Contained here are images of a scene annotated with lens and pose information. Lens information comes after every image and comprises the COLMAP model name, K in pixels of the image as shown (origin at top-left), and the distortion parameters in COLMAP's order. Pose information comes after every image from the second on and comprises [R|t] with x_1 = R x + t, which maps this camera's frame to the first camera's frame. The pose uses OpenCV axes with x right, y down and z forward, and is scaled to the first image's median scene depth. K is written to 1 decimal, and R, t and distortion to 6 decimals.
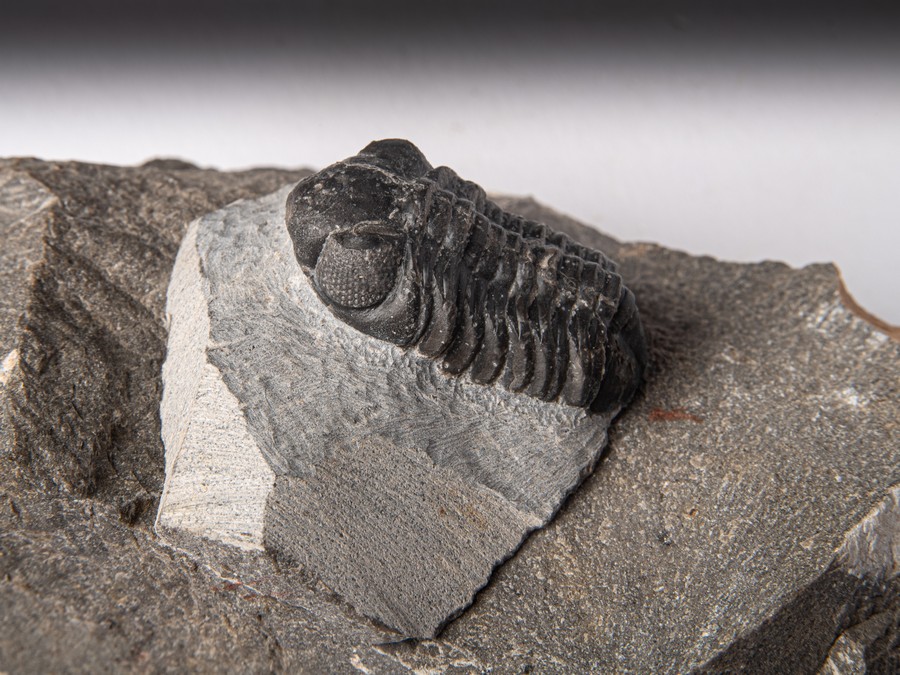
lens RADIAL K [[2517.9, 0, 450.0], [0, 2517.9, 337.5], [0, 0, 1]] dist [-0.357589, 0.296853]
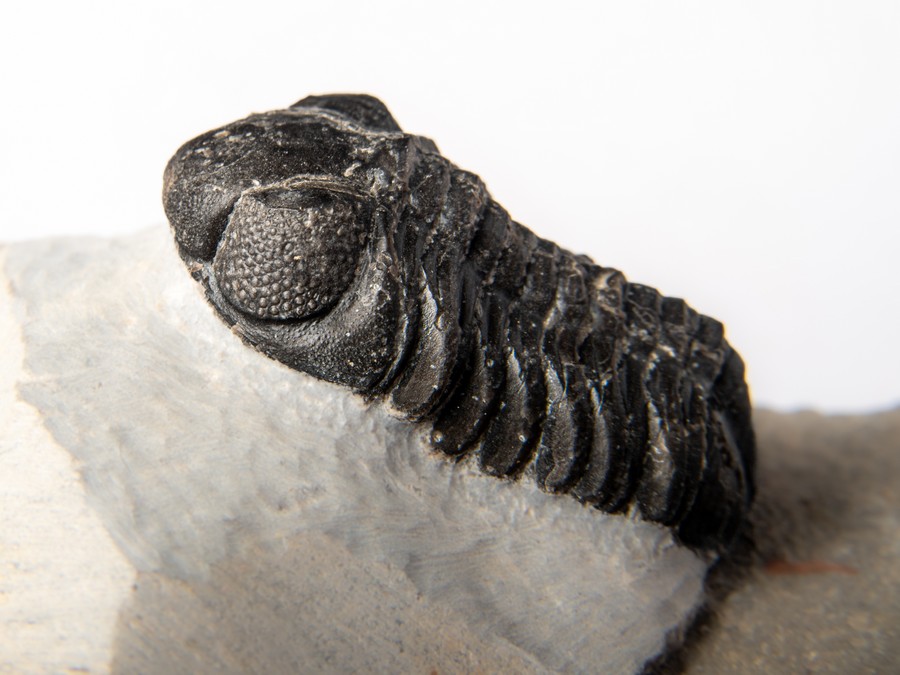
lens RADIAL K [[2517.9, 0, 450.0], [0, 2517.9, 337.5], [0, 0, 1]] dist [-0.357589, 0.296853]
pose [[0.996192, 0.030552, 0.081663, -0.045947], [-0.007375, 0.962766, -0.270235, 0.143892], [-0.086878, 0.268603, 0.959325, 0.449972]]
